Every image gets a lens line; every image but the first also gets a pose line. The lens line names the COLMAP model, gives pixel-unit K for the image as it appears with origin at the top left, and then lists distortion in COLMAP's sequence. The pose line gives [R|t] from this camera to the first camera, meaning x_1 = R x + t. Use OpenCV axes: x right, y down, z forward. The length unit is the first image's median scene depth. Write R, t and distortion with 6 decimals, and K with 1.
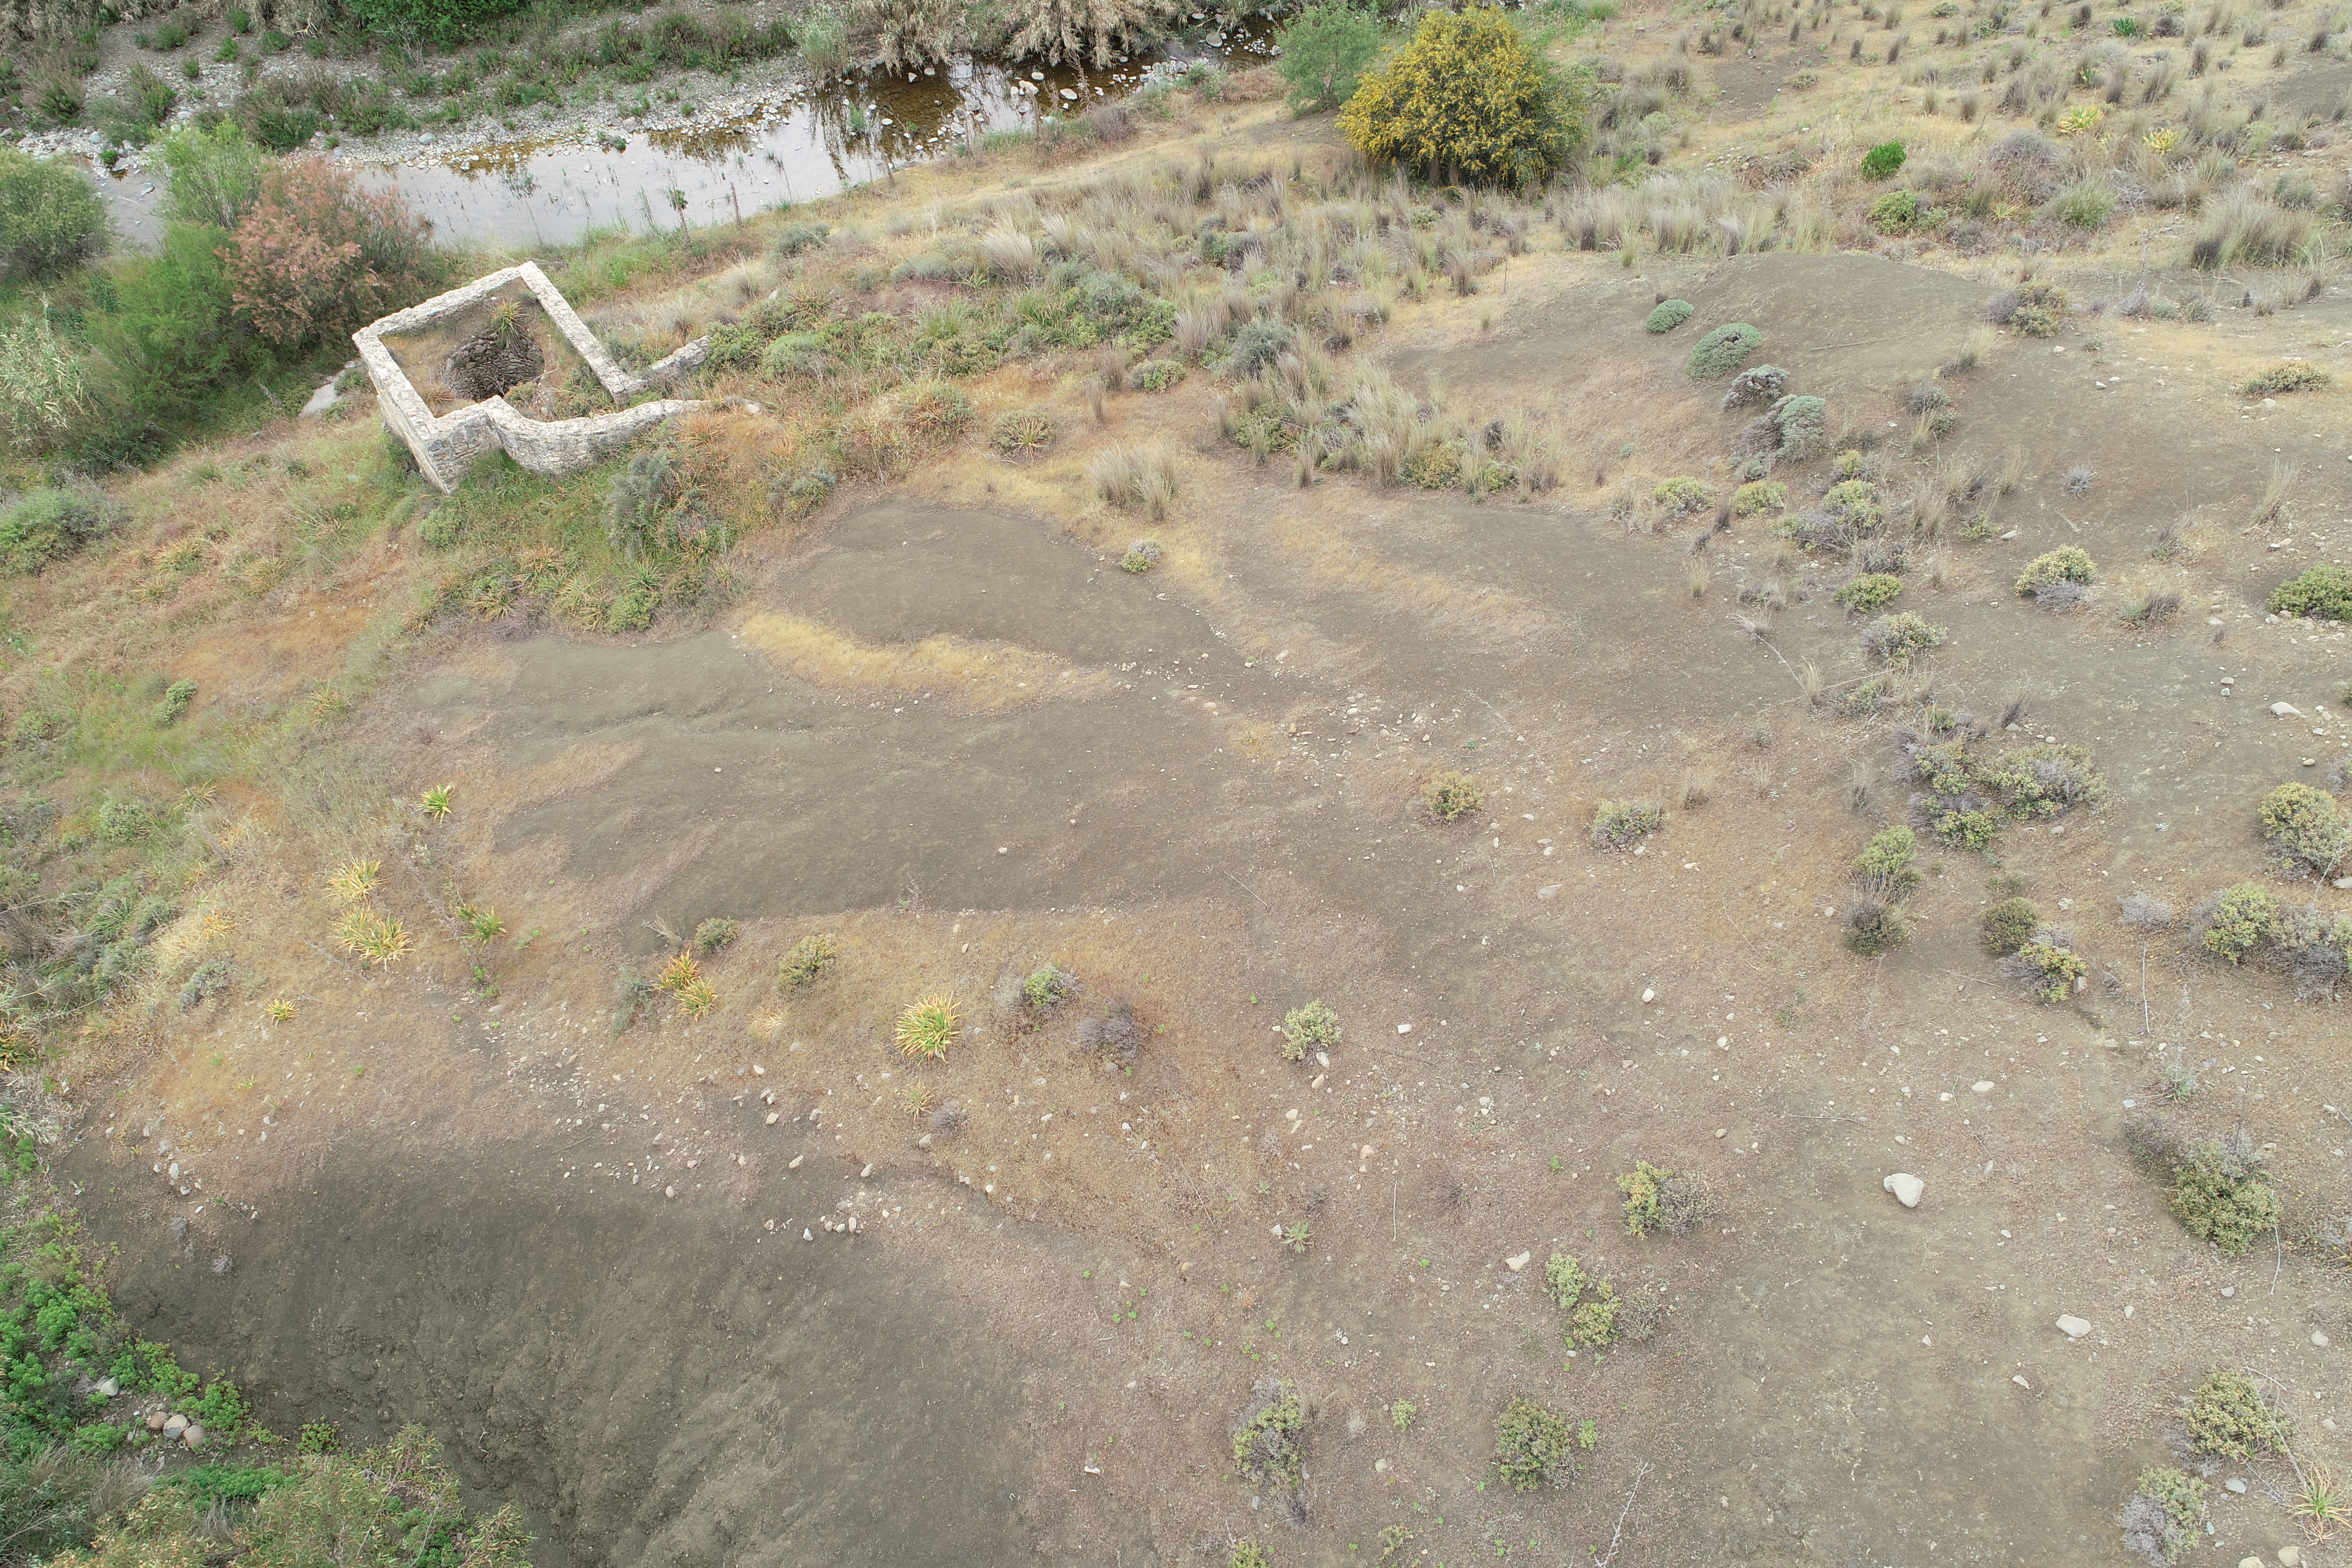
lens RADIAL K [[1572.2, 0, 1166.3], [0, 1572.2, 787.2], [0, 0, 1]] dist [-0.001477, -0.000297]
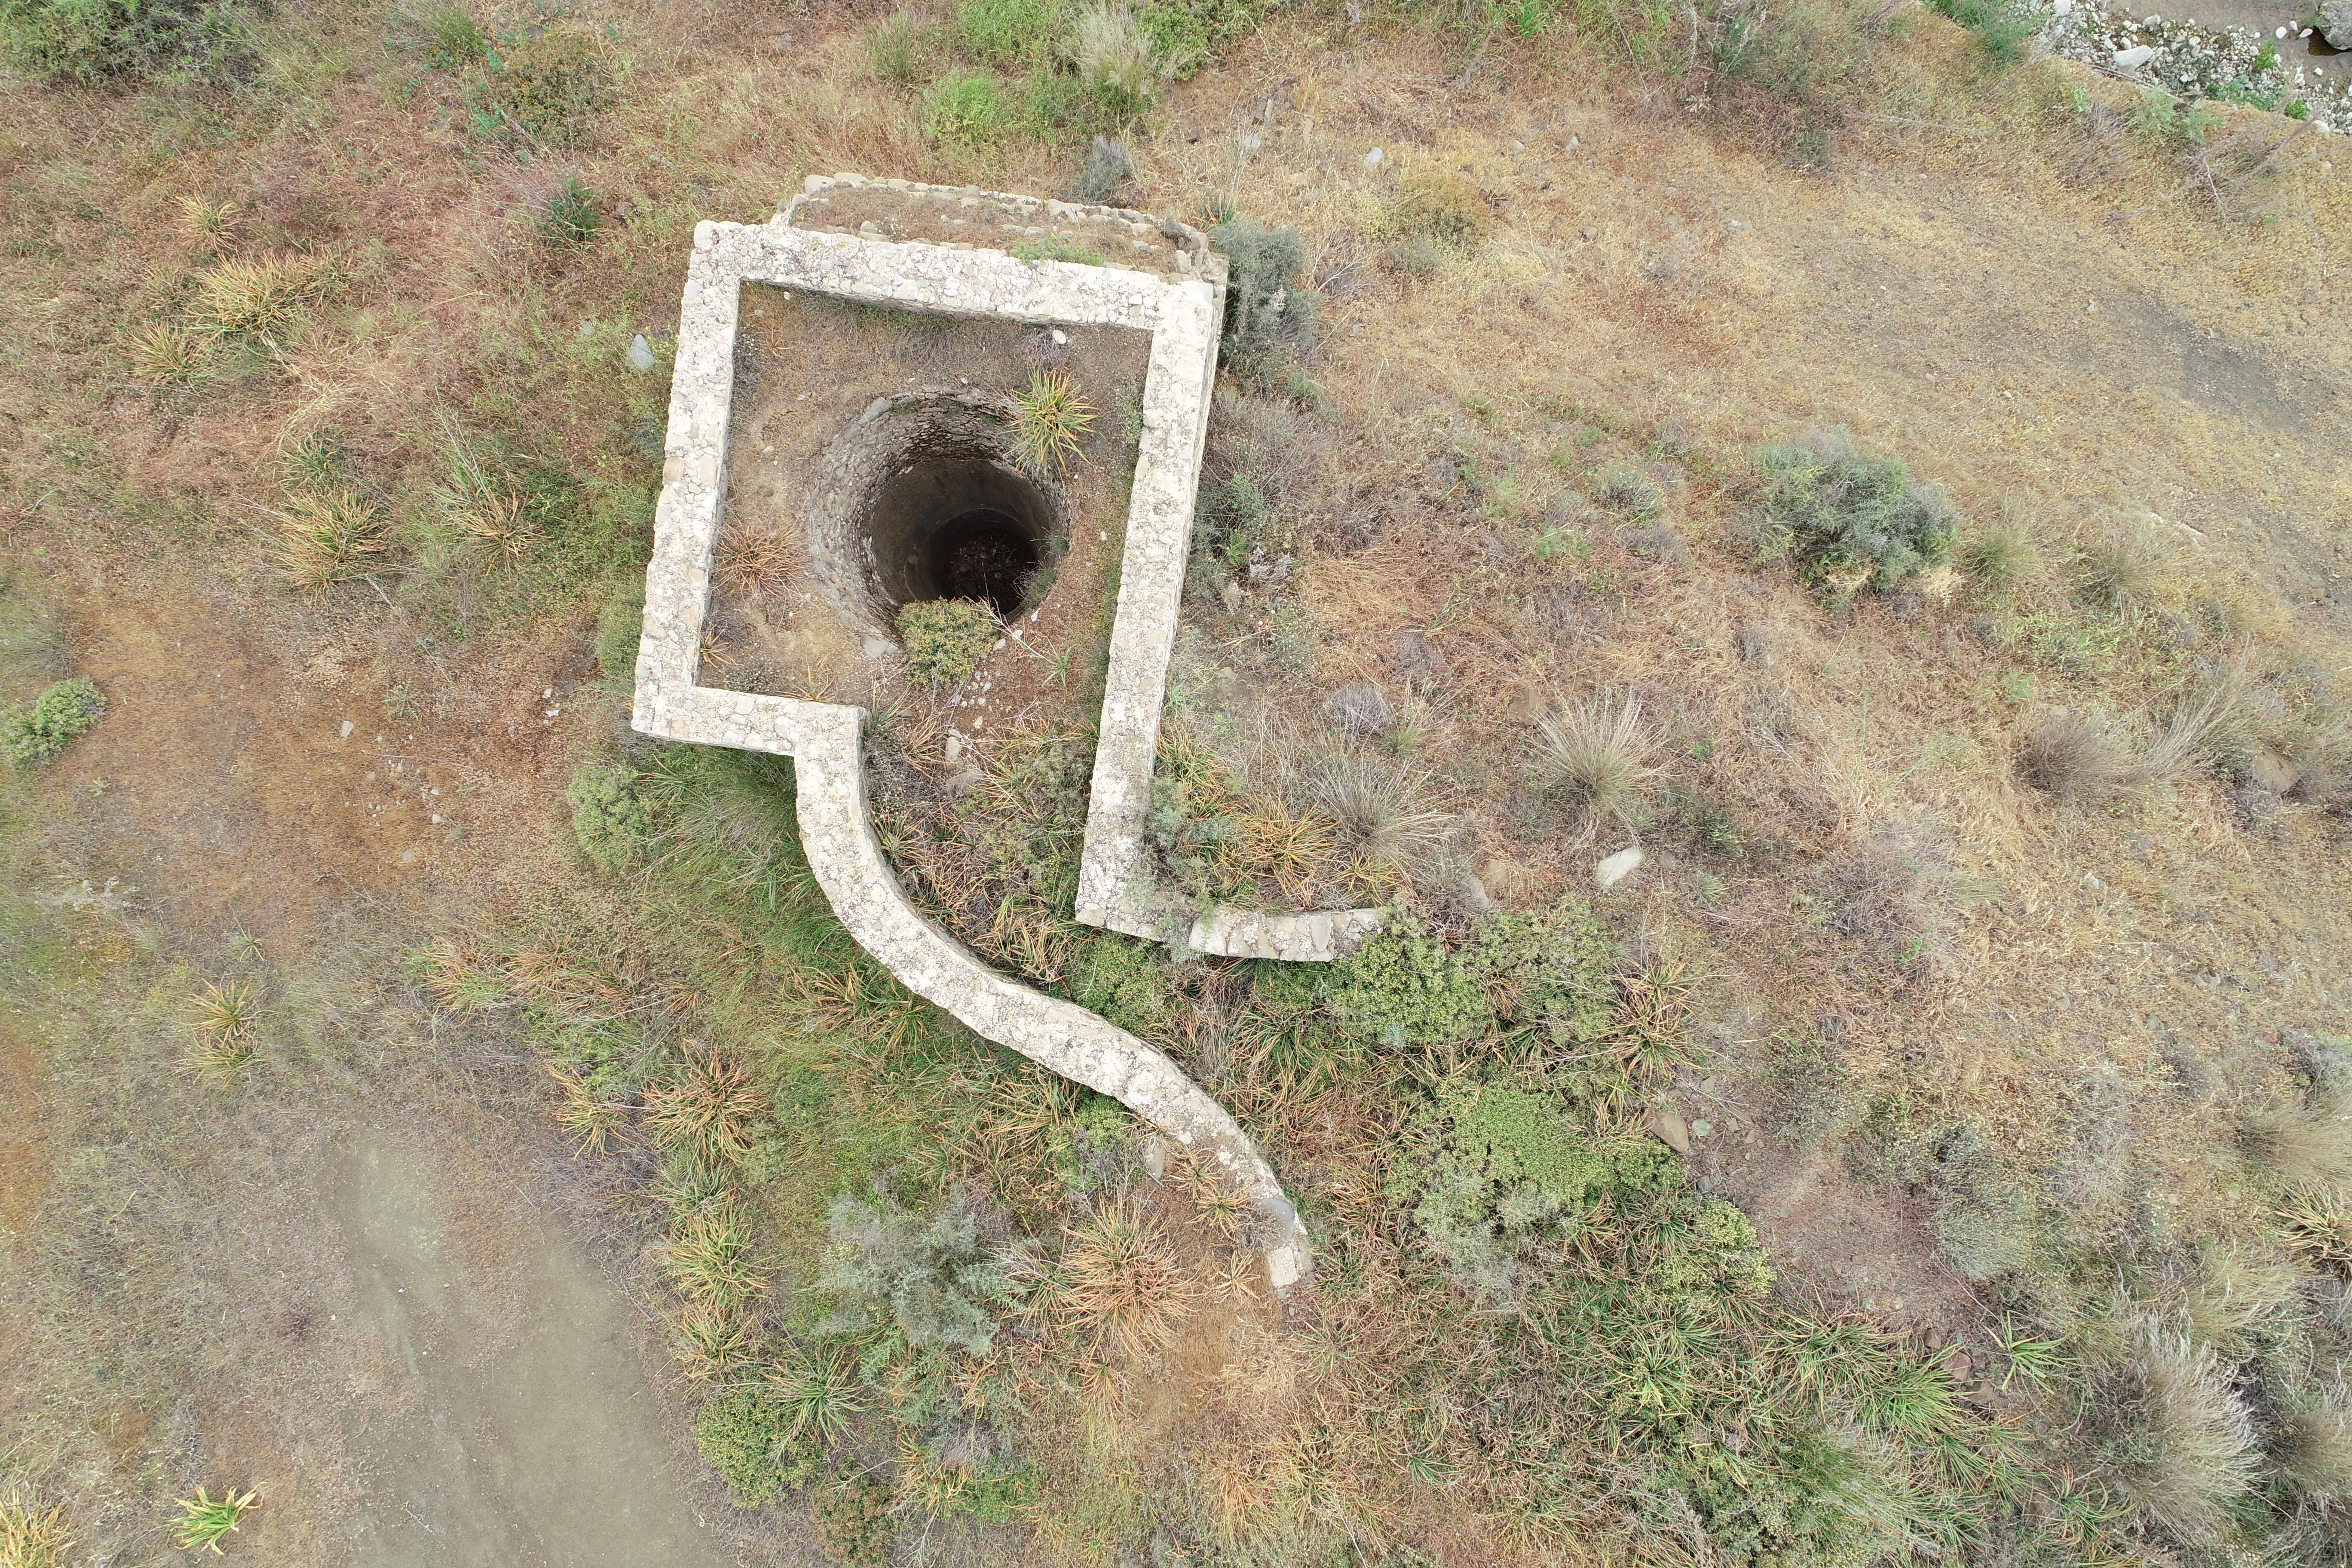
lens RADIAL K [[1572.2, 0, 1170.8], [0, 1572.2, 787.6], [0, 0, 1]] dist [-0.001477, -0.000297]
pose [[0.716024, 0.698028, 0.008126, -0.295673], [-0.573098, 0.581147, 0.577777, -0.413514], [0.398583, -0.418359, 0.816154, 0.582305]]
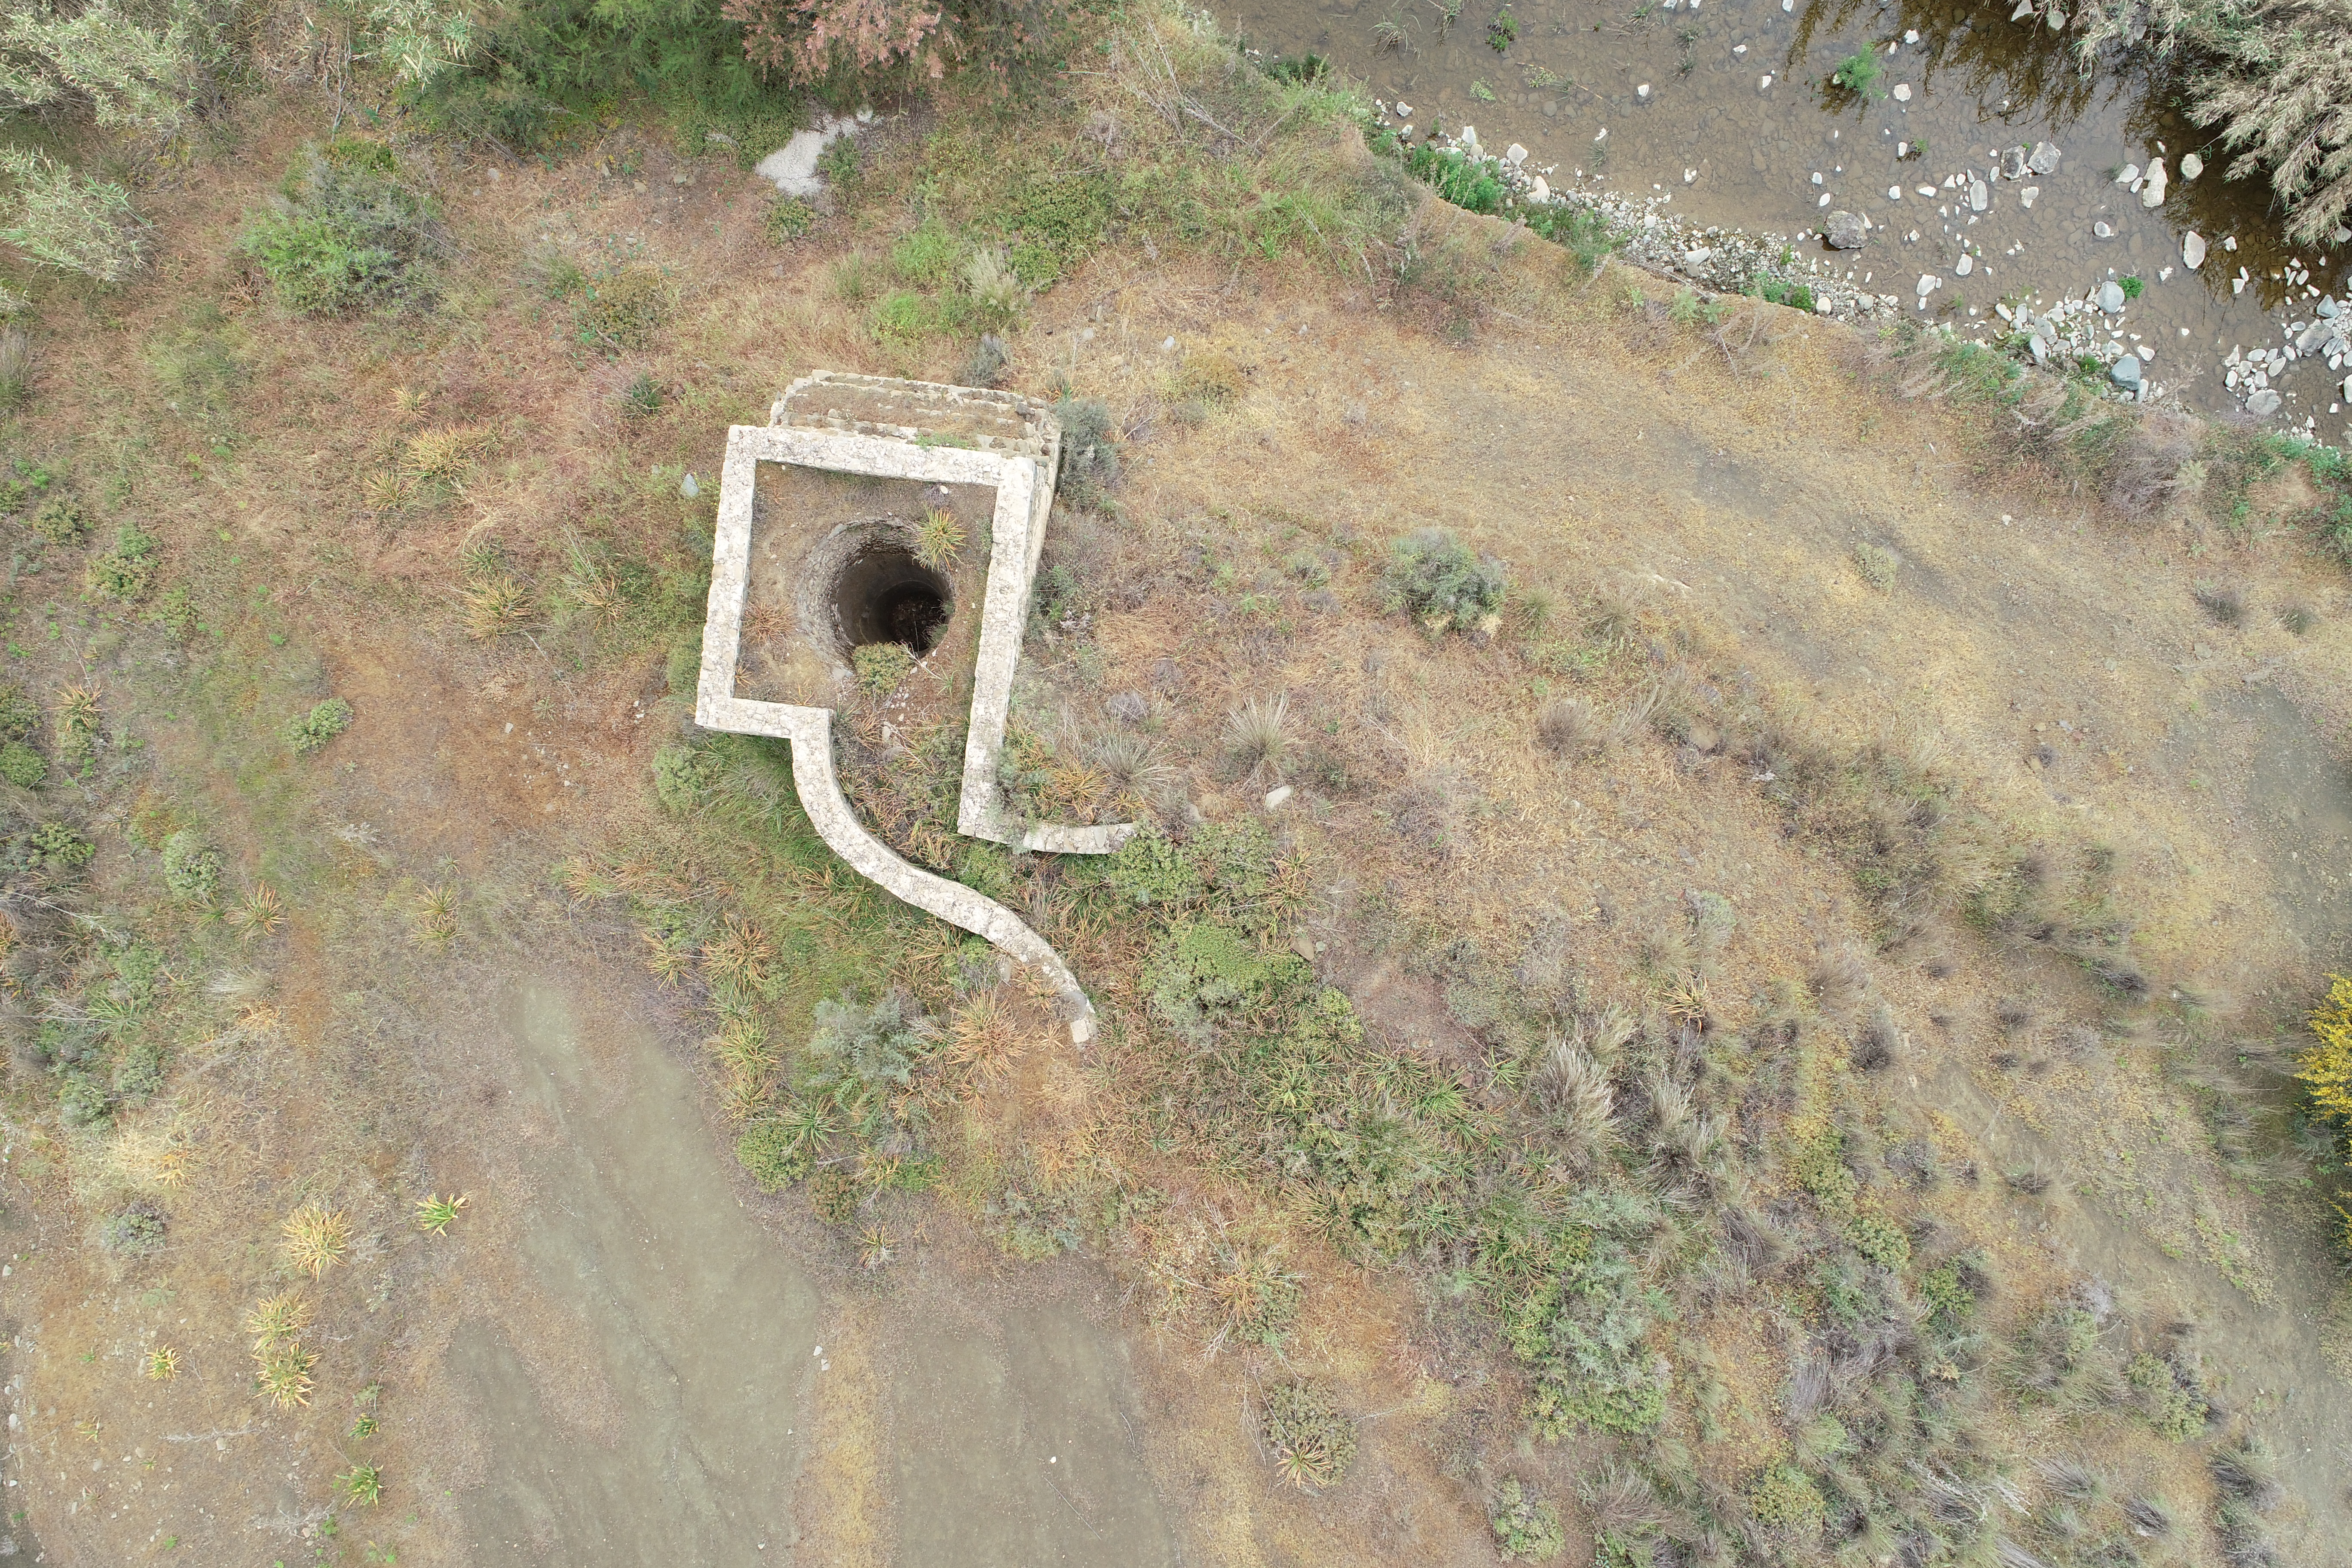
lens RADIAL K [[1572.2, 0, 1172.6], [0, 1572.2, 786.7], [0, 0, 1]] dist [-0.001477, -0.000297]
pose [[0.725532, 0.688149, 0.007358, -0.249759], [-0.566016, 0.590615, 0.575152, -0.564101], [0.391444, -0.421456, 0.818013, 0.417460]]
